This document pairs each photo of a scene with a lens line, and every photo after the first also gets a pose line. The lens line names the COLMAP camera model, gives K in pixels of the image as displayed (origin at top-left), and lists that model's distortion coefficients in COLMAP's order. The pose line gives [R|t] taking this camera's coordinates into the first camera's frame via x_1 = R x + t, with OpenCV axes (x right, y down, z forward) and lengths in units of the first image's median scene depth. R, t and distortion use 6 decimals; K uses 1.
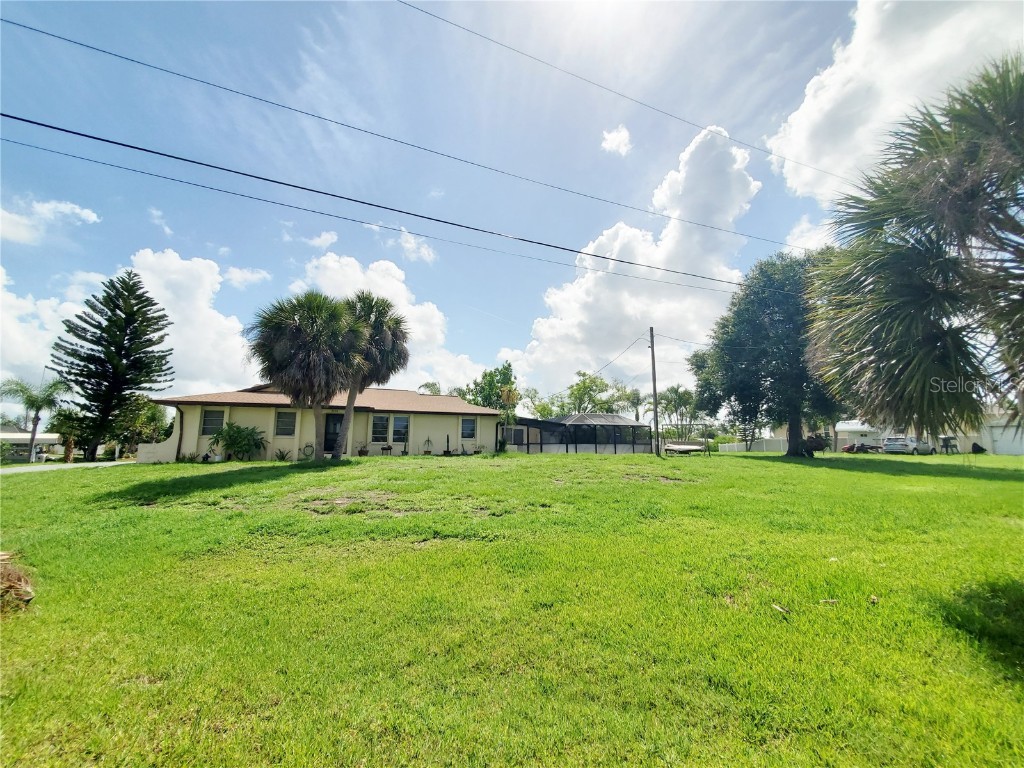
lens RADIAL K [[405.2, 0, 509.0], [0, 405.2, 384.0], [0, 0, 1]] dist [0.000045, -0.000135]
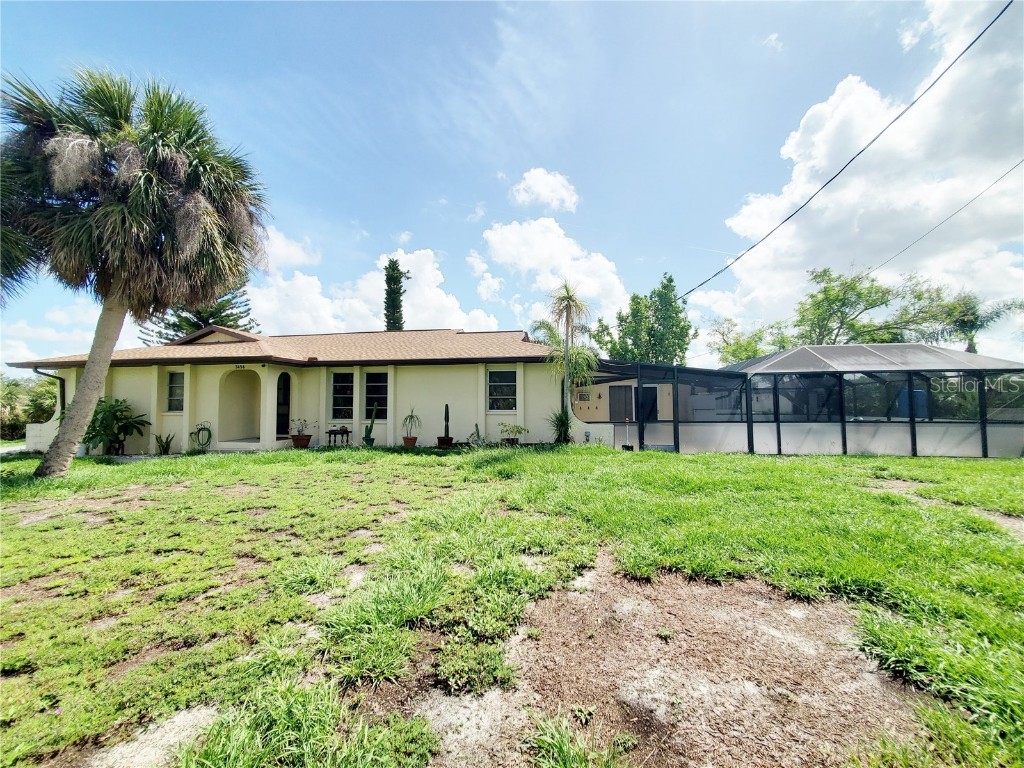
lens RADIAL K [[408.8, 0, 512.0], [0, 408.8, 384.0], [0, 0, 1]] dist [0.021152, 0.000118]
pose [[0.873358, -0.029595, -0.486179, 0.087615], [0.081232, 0.993023, 0.085475, 0.035363], [0.480258, -0.114144, 0.869669, 0.332486]]
